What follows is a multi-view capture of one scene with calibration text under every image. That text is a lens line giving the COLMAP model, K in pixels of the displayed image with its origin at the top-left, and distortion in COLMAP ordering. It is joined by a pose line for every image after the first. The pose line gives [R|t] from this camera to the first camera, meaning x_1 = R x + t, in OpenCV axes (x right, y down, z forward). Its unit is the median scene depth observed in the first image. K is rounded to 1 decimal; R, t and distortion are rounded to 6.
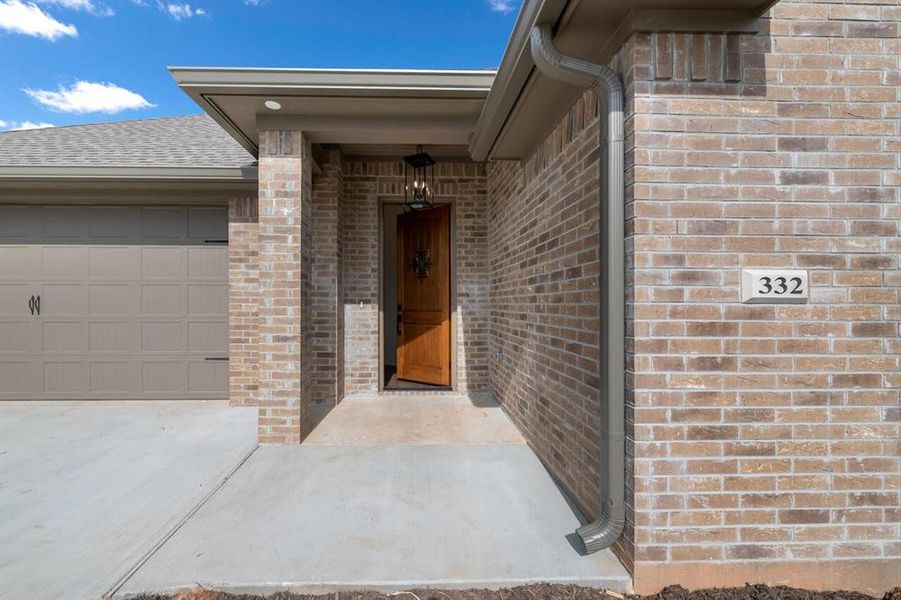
lens RADIAL K [[361.9, 0, 423.9], [0, 361.9, 299.4], [0, 0, 1]] dist [-0.002146, -0.000282]
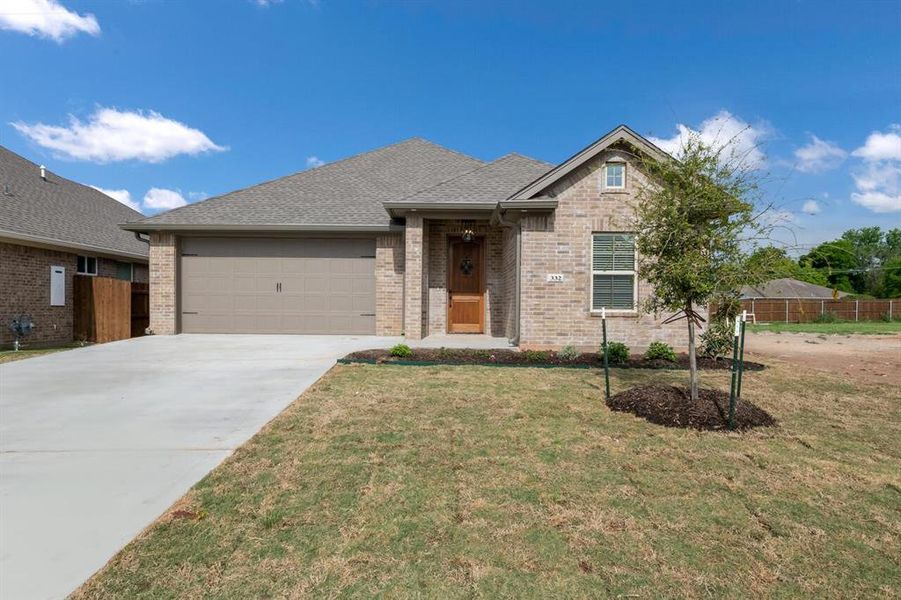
lens RADIAL K [[503.7, 0, 450.8], [0, 503.7, 302.1], [0, 0, 1]] dist [0.003636, 0.000544]
pose [[0.999352, 0.011306, -0.034161, -0.019986], [-0.011538, 0.999912, -0.006588, 0.283413], [0.034084, 0.006977, 0.999395, -4.750599]]
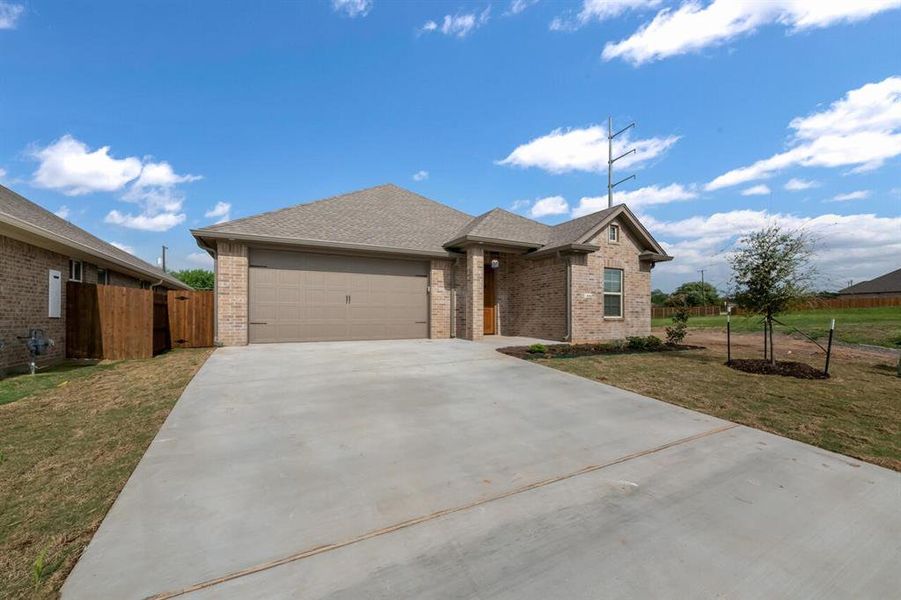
lens RADIAL K [[361.9, 0, 451.6], [0, 361.9, 307.9], [0, 0, 1]] dist [-0.002146, -0.000282]
pose [[0.896702, 0.013103, 0.442440, -3.945708], [-0.005523, 0.999815, -0.018415, 0.292249], [-0.442600, 0.014069, 0.896609, -3.592072]]
